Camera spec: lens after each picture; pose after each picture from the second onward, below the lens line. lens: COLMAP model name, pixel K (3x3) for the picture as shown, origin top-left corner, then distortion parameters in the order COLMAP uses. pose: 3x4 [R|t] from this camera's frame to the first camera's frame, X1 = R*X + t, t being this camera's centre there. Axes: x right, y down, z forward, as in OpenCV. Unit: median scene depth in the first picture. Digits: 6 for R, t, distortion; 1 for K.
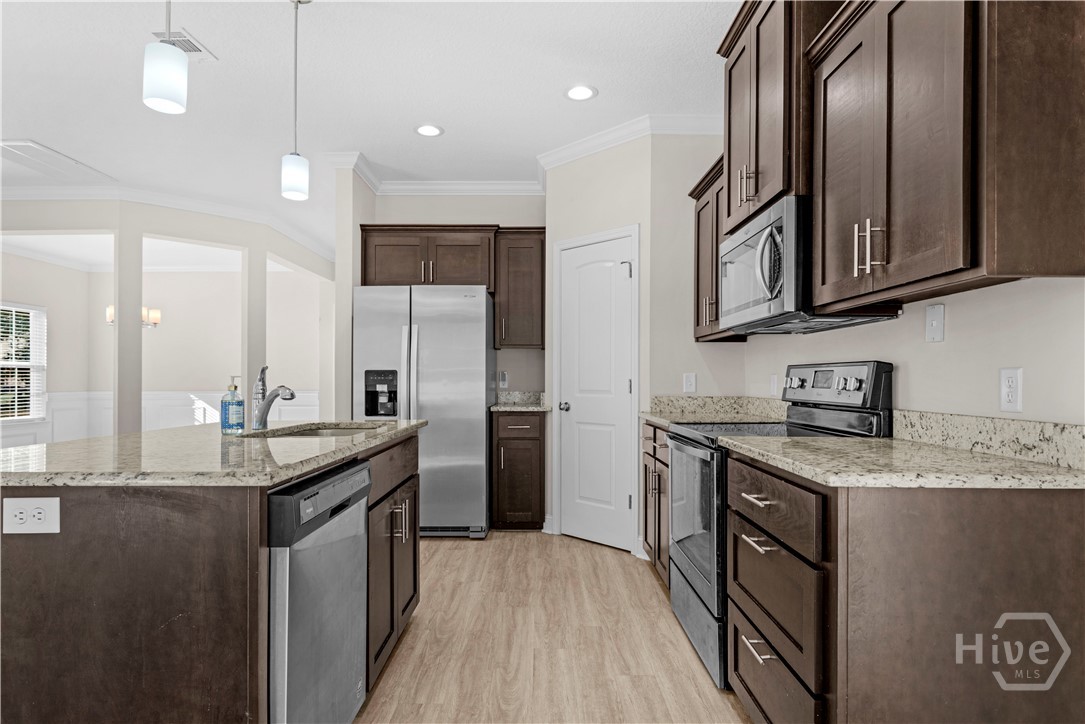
lens RADIAL K [[583.3, 0, 560.1], [0, 583.3, 378.7], [0, 0, 1]] dist [-0.004891, -0.001370]
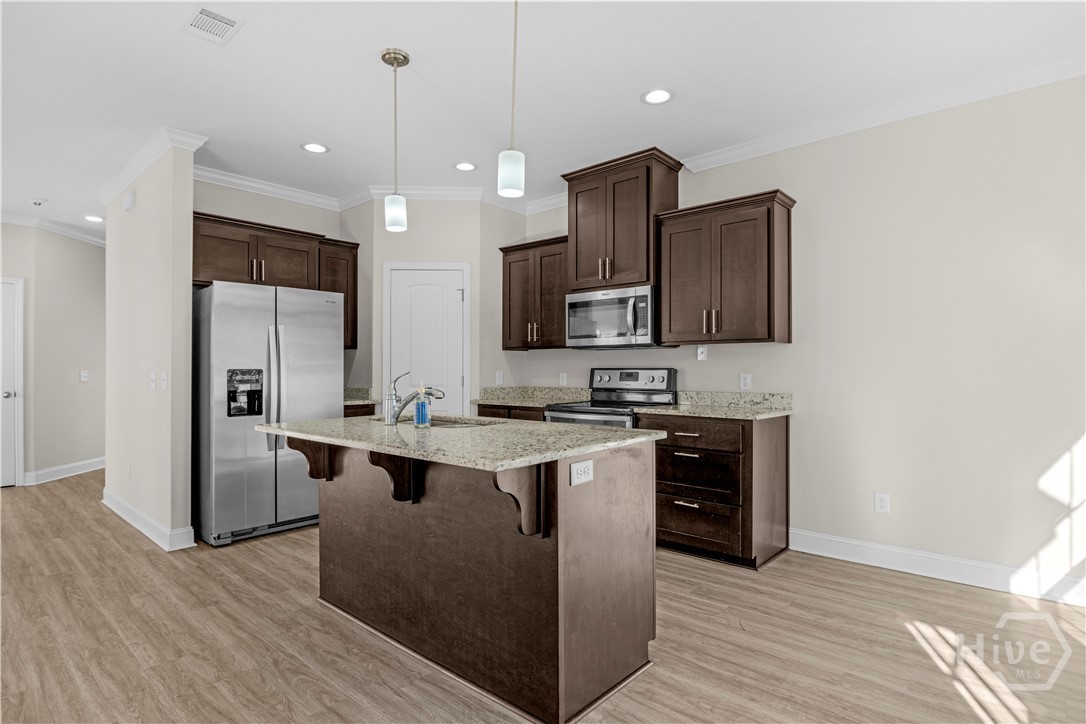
lens RADIAL K [[541.6, 0, 536.1], [0, 541.6, 363.9], [0, 0, 1]] dist [-0.003255, -0.000752]
pose [[0.674930, 0.005255, 0.737863, -0.663228], [0.000690, 0.999970, -0.007752, -0.016971], [-0.737881, 0.005741, 0.674906, 0.024862]]
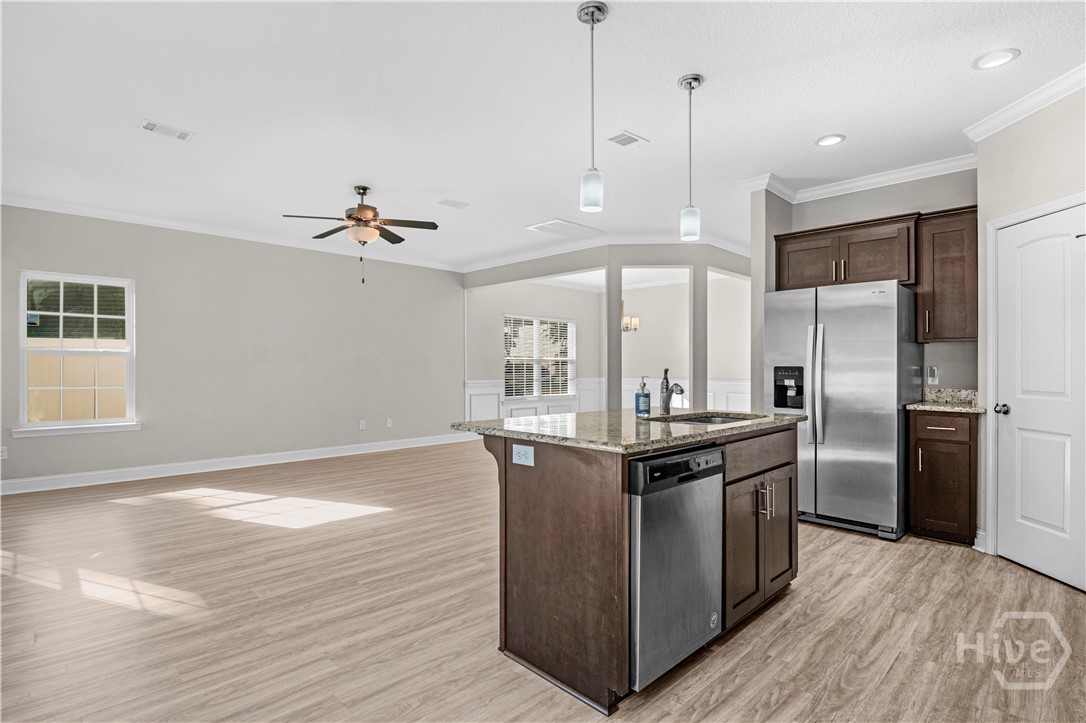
lens RADIAL K [[557.0, 0, 551.8], [0, 557.0, 360.7], [0, 0, 1]] dist [-0.010910, -0.000897]
pose [[0.704424, -0.002868, -0.709774, 0.126175], [-0.003751, 0.999963, -0.007762, -0.016047], [0.709770, 0.008130, 0.704387, -0.059068]]
